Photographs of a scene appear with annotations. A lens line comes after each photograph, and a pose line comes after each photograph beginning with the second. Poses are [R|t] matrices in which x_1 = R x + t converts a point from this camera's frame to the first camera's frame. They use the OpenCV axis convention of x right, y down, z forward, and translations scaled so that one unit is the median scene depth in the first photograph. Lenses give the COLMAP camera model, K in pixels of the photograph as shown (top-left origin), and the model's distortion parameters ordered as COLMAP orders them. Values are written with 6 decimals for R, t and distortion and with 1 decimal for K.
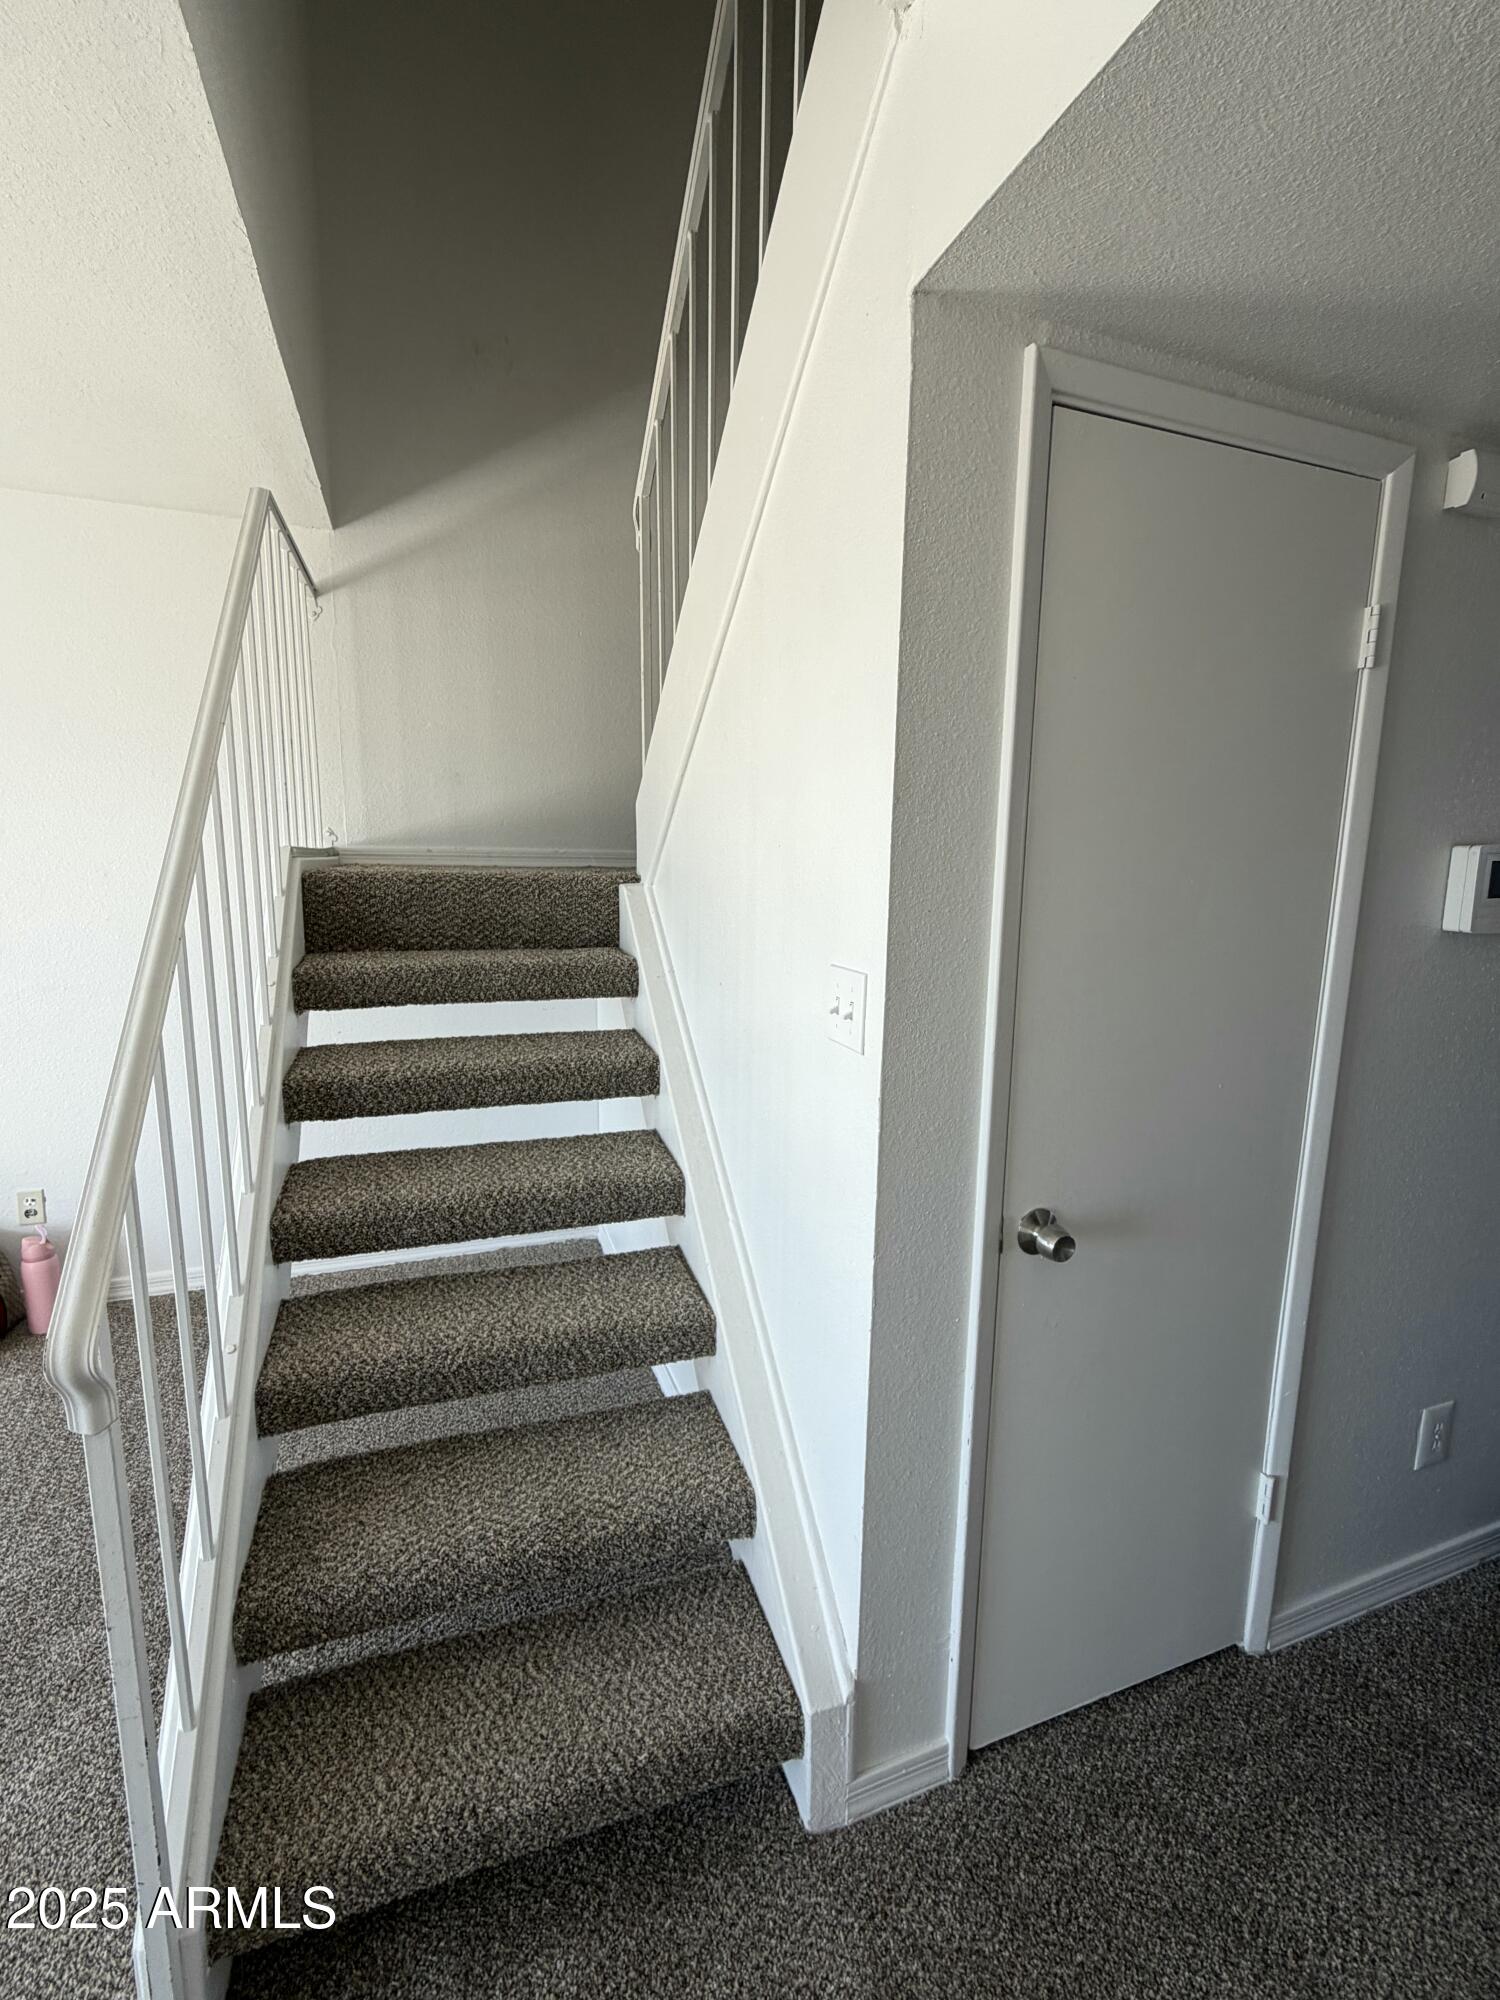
lens RADIAL K [[880.8, 0, 750.0], [0, 880.8, 1000.0], [0, 0, 1]] dist [-0.009933, 0.000049]
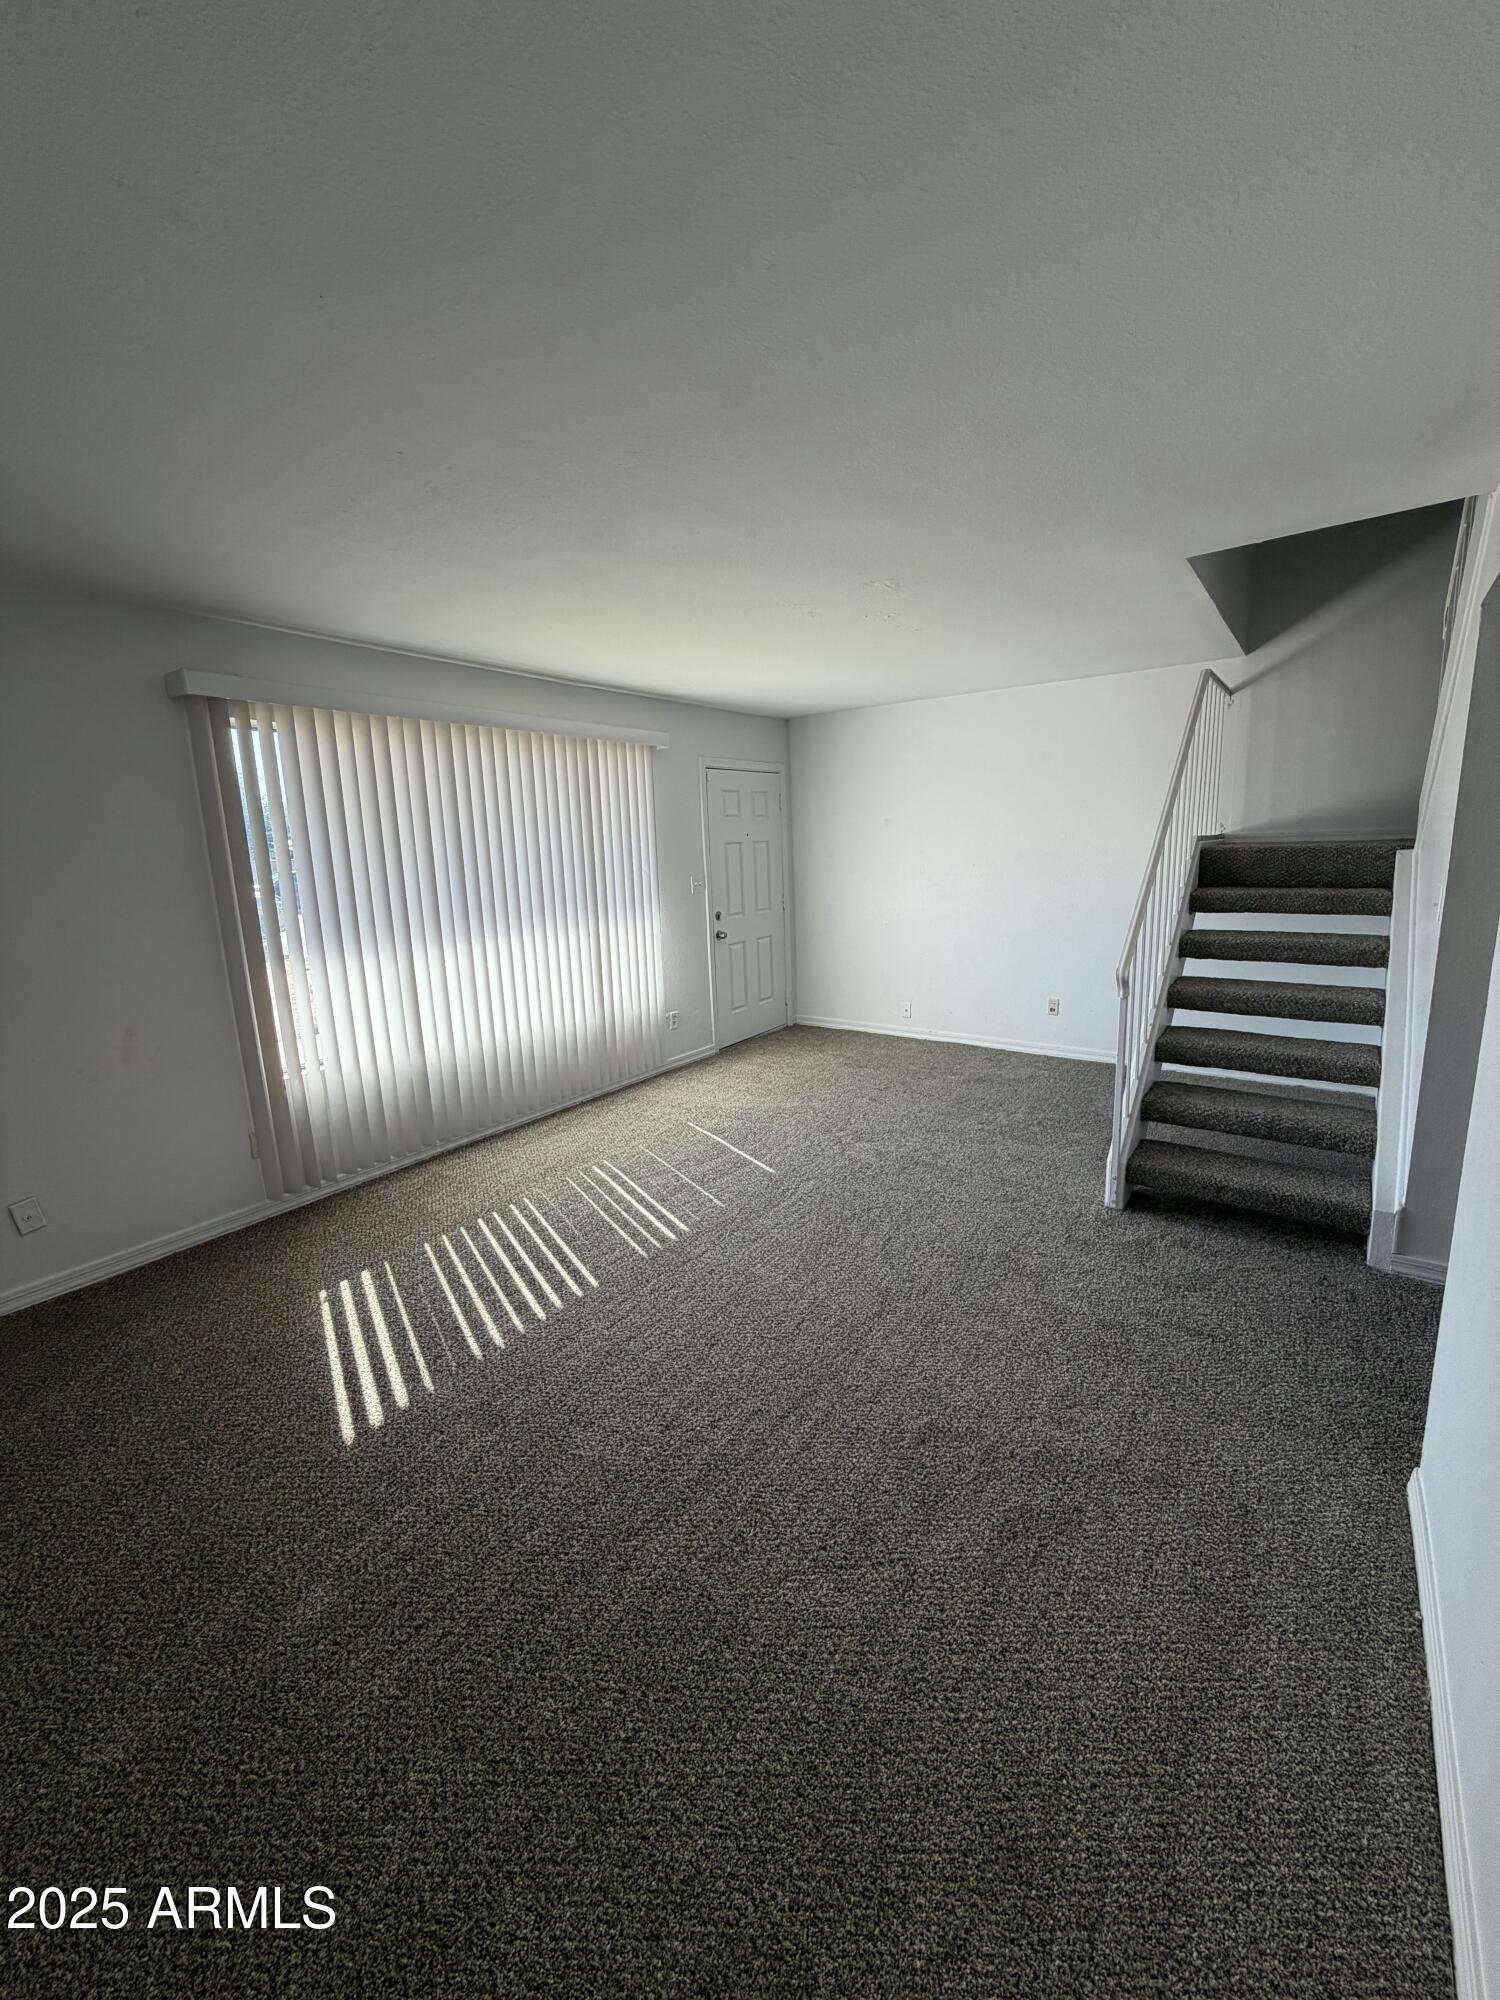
lens RADIAL K [[810.0, 0, 750.0], [0, 810.0, 1000.0], [0, 0, 1]] dist [-0.002674, -0.000209]
pose [[0.566061, 0.124440, -0.814917, 0.476191], [-0.093057, 0.991868, 0.086821, 0.139822], [0.819094, 0.026688, 0.573038, -0.934343]]
